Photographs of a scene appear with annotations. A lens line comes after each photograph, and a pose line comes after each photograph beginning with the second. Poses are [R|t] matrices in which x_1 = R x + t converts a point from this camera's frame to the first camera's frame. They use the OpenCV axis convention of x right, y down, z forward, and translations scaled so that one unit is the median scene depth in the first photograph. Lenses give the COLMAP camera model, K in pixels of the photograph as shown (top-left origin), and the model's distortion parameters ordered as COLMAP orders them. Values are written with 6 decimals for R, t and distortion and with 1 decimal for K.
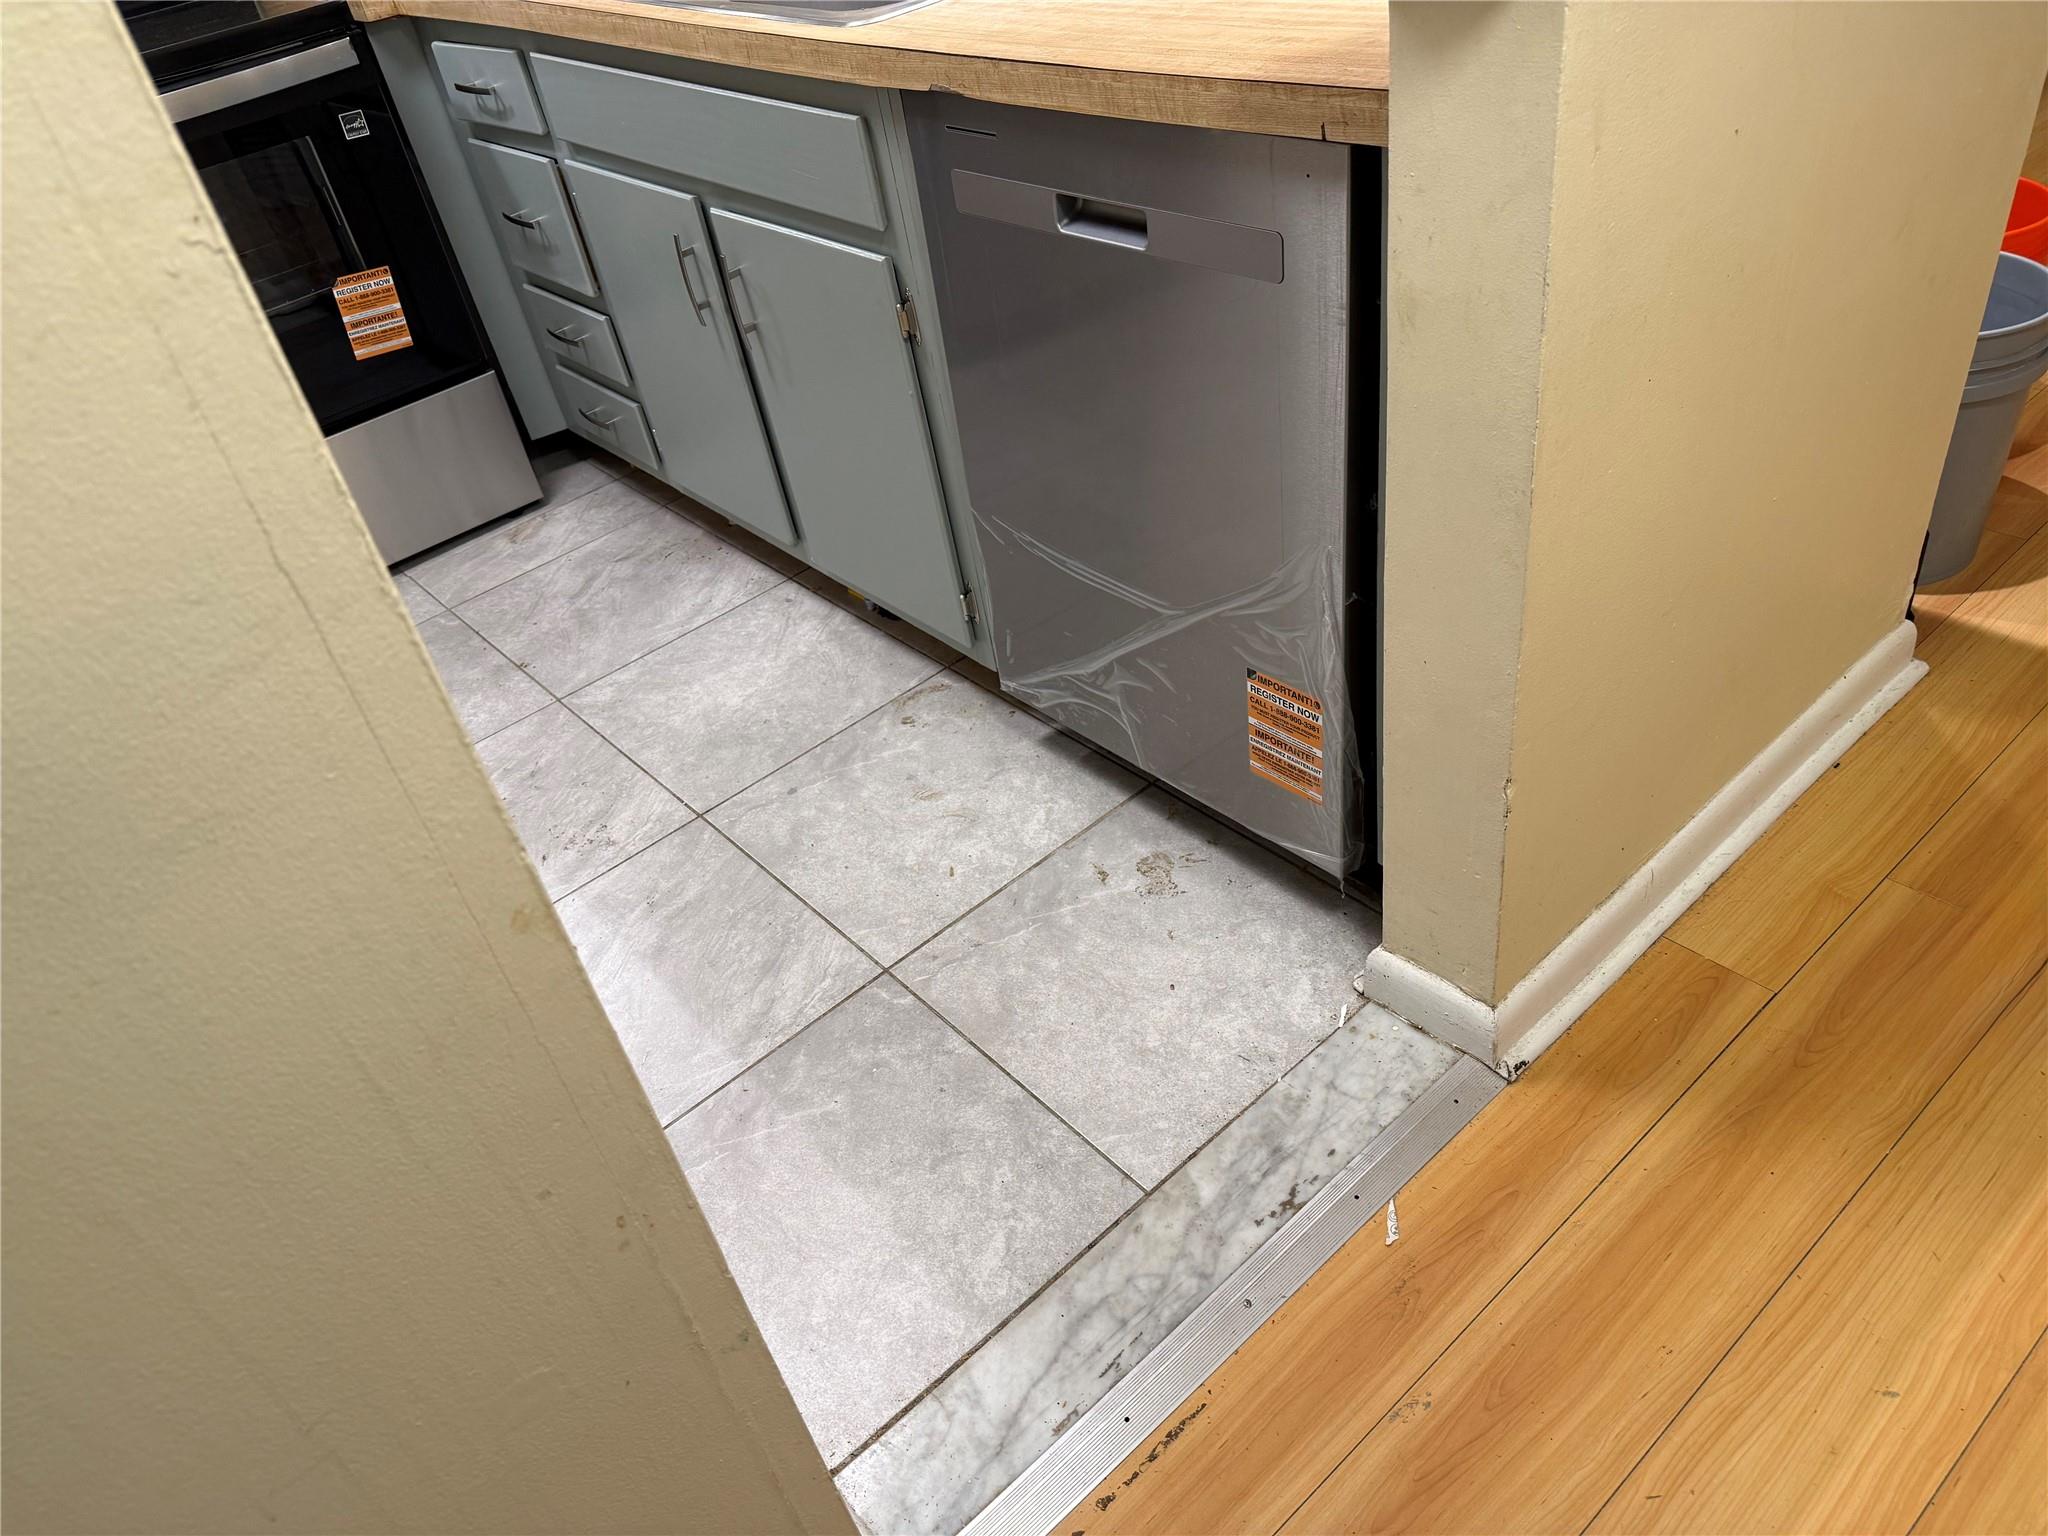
lens RADIAL K [[1439.7, 0, 1024.0], [0, 1439.7, 768.0], [0, 0, 1]] dist [0.060321, -0.088802]
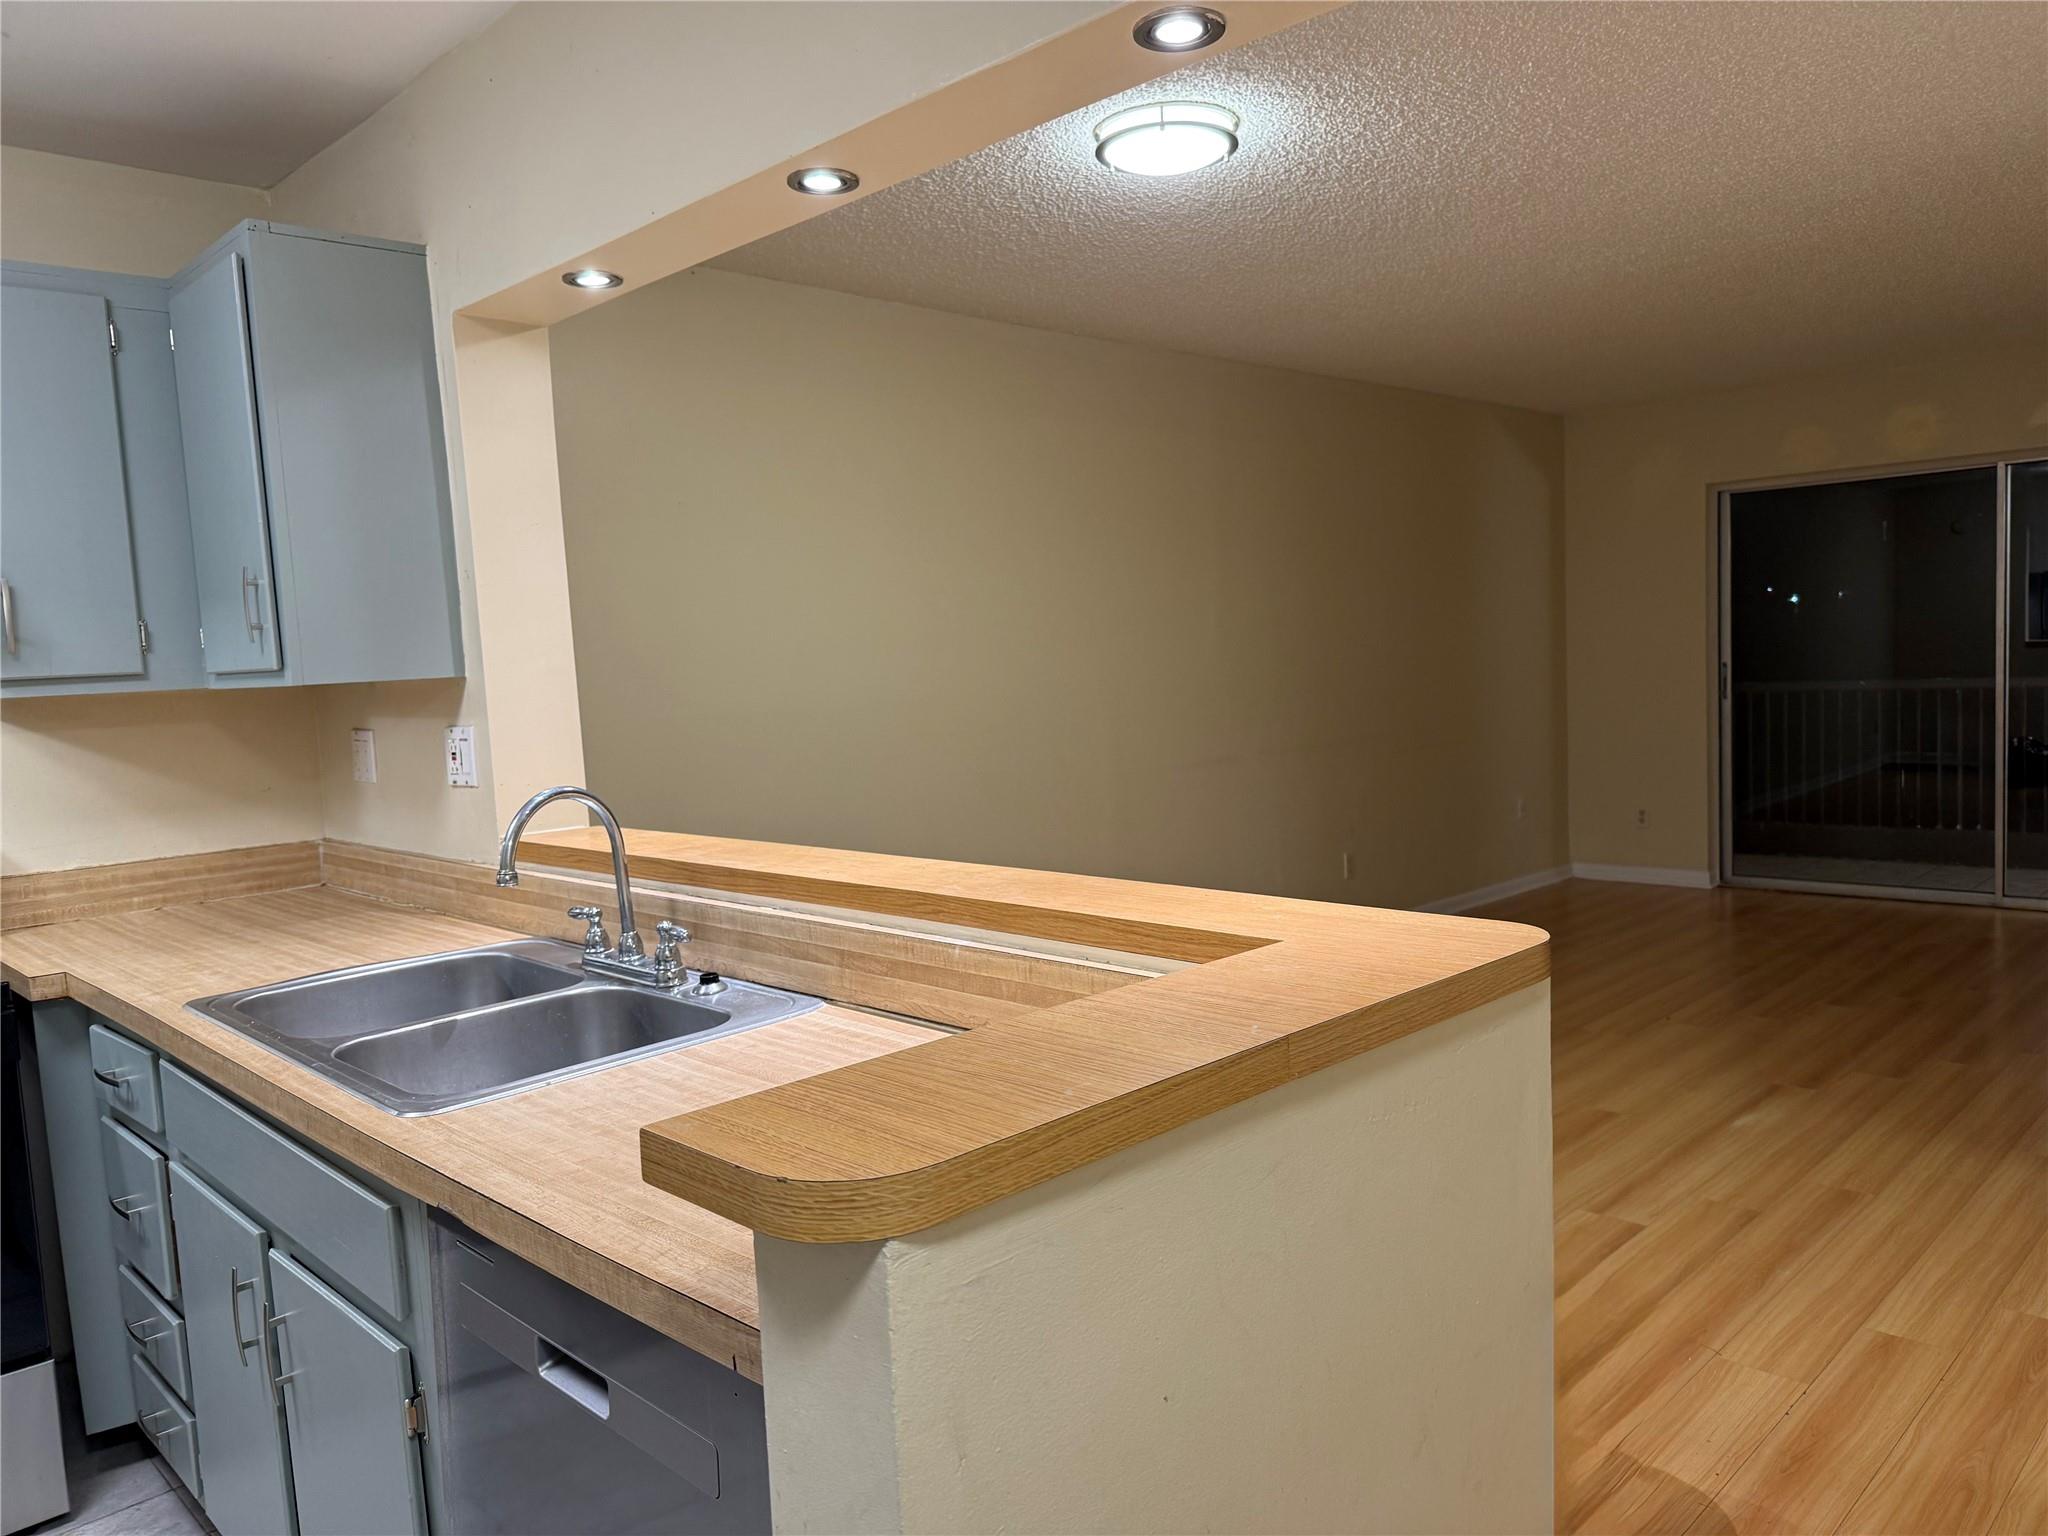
lens RADIAL K [[1434.4, 0, 1066.0], [0, 1434.4, 759.7], [0, 0, 1]] dist [0.001167, 0.000939]
pose [[0.989458, 0.104513, 0.100247, 0.140895], [-0.029499, 0.823166, -0.567035, -0.121442], [-0.141782, 0.558100, 0.817571, 0.007052]]
